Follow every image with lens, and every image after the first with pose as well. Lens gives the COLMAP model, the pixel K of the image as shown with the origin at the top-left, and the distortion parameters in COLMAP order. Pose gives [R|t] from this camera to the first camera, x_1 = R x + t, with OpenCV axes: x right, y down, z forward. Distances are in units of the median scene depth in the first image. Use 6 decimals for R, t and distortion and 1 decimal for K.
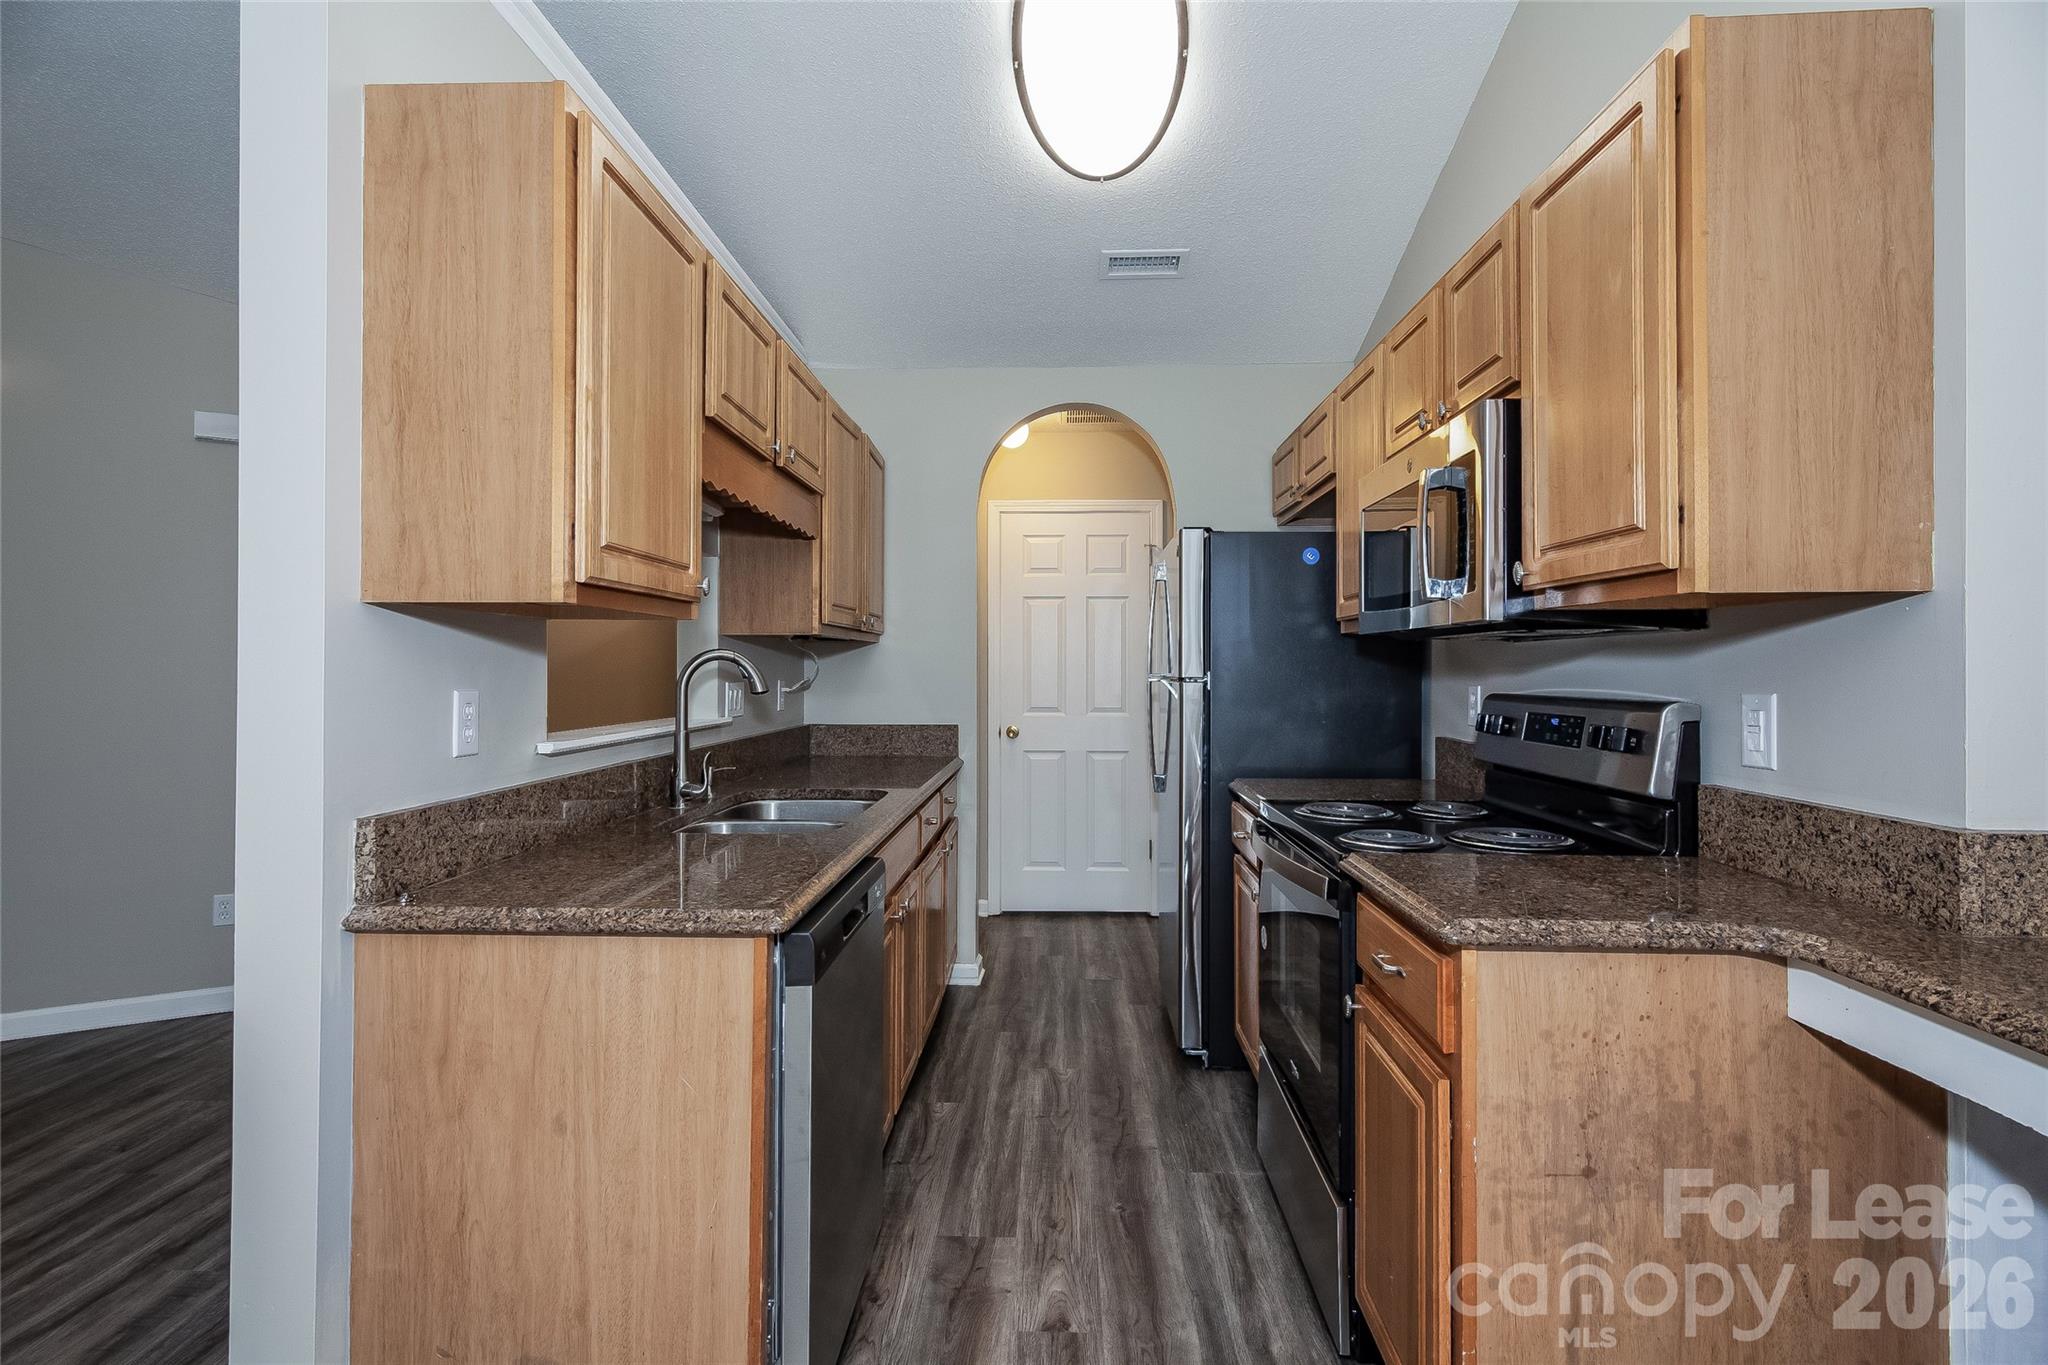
lens RADIAL K [[981.1, 0, 1028.7], [0, 981.1, 665.5], [0, 0, 1]] dist [0.000971, 0.000029]
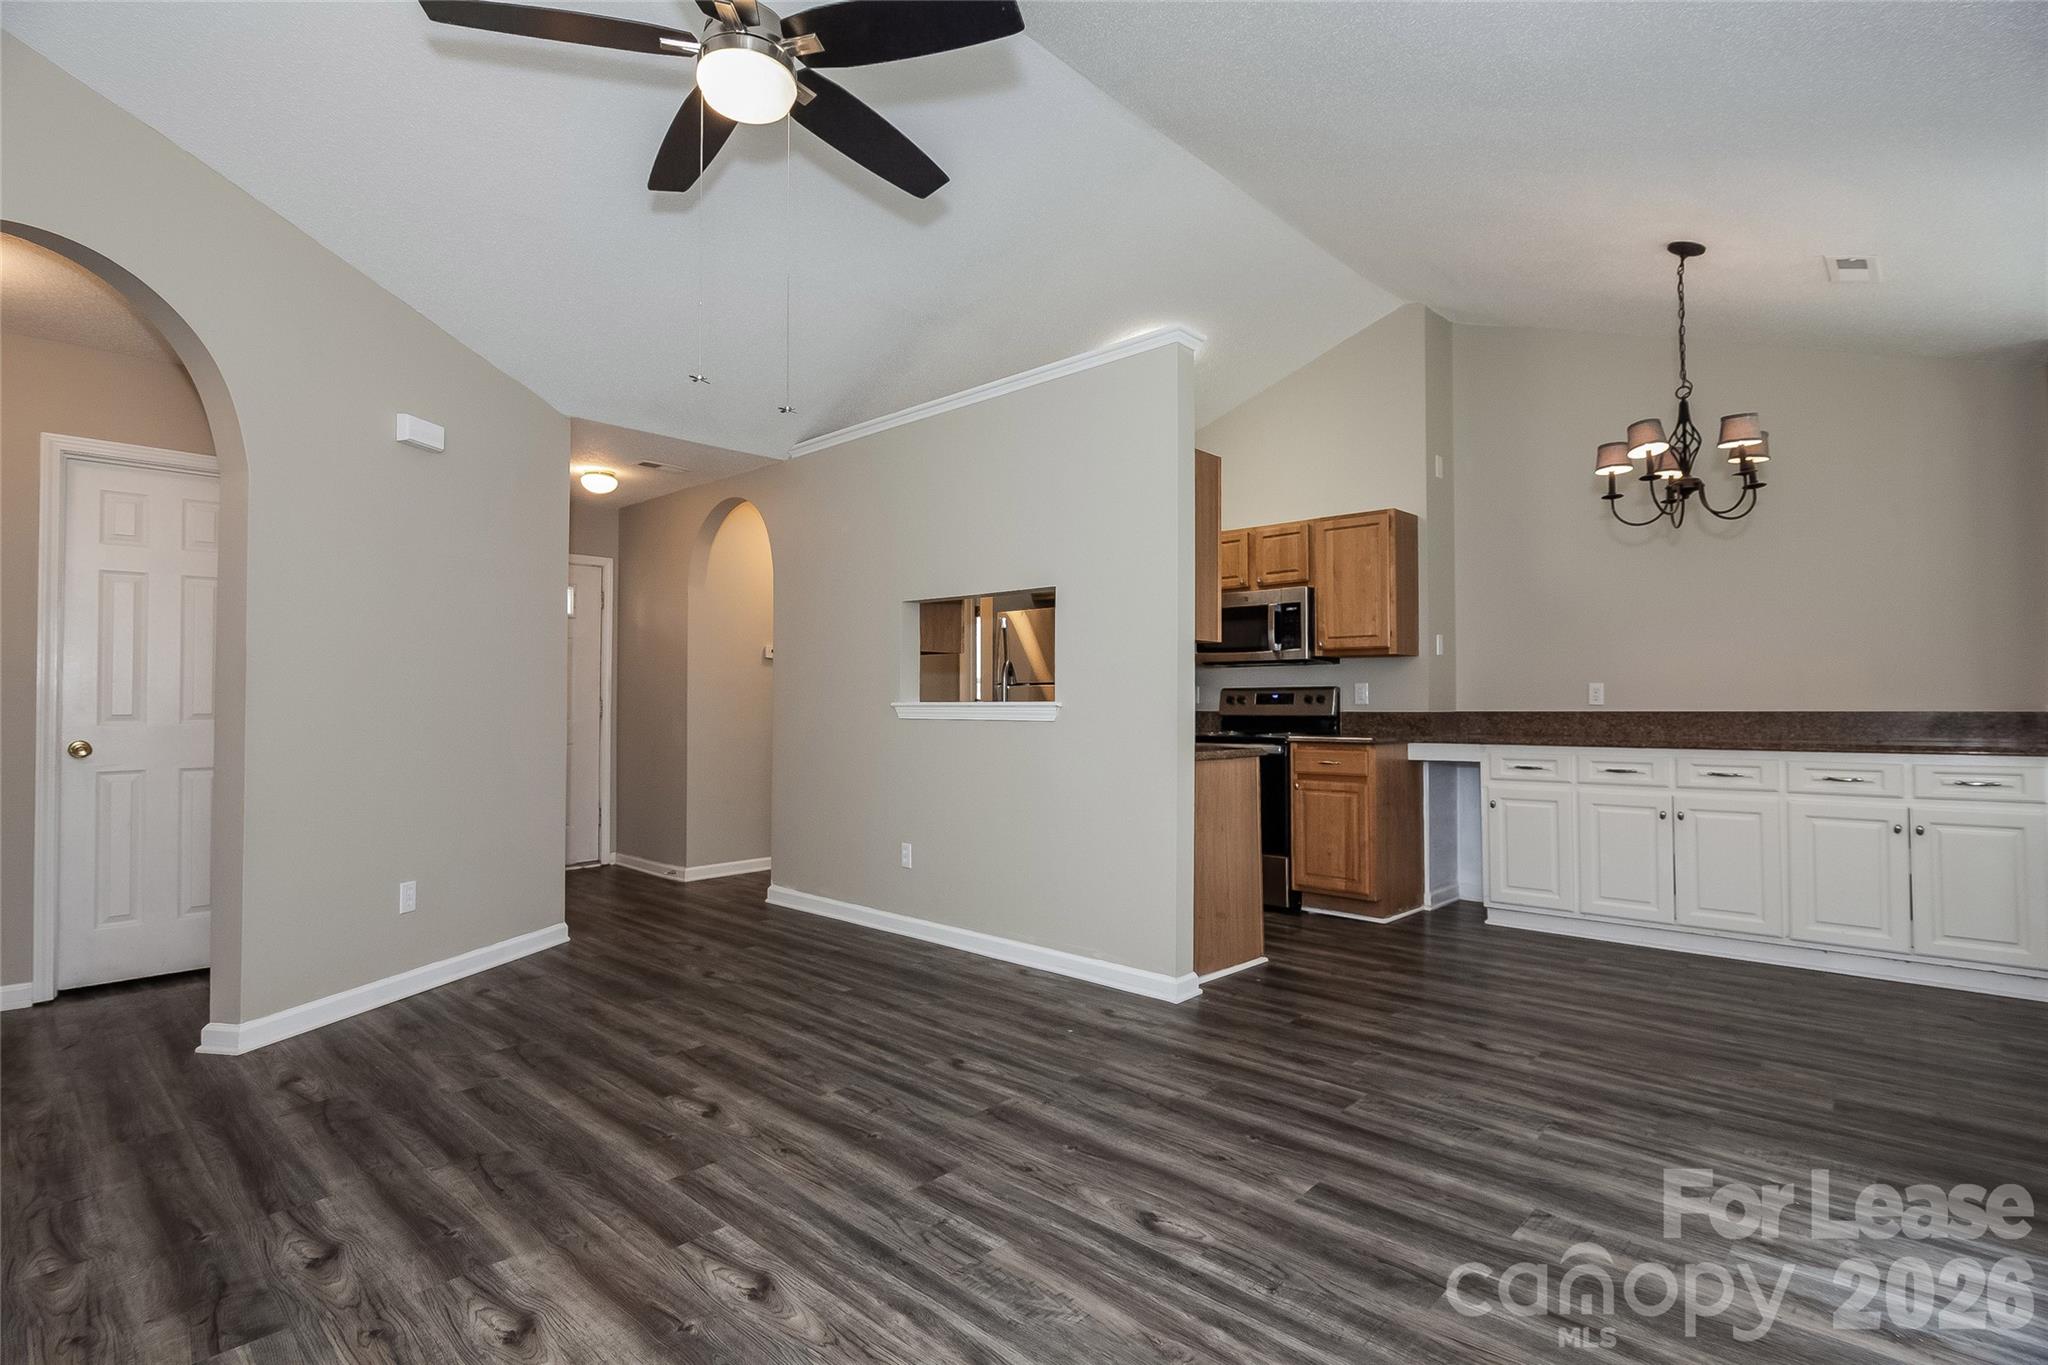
lens RADIAL K [[990.9, 0, 1028.3], [0, 990.9, 685.8], [0, 0, 1]] dist [-0.004335, -0.001291]
pose [[0.659155, 0.012122, 0.751910, -2.557741], [-0.000456, 0.999876, -0.015720, 0.091660], [-0.752007, 0.010019, 0.659079, -0.392273]]
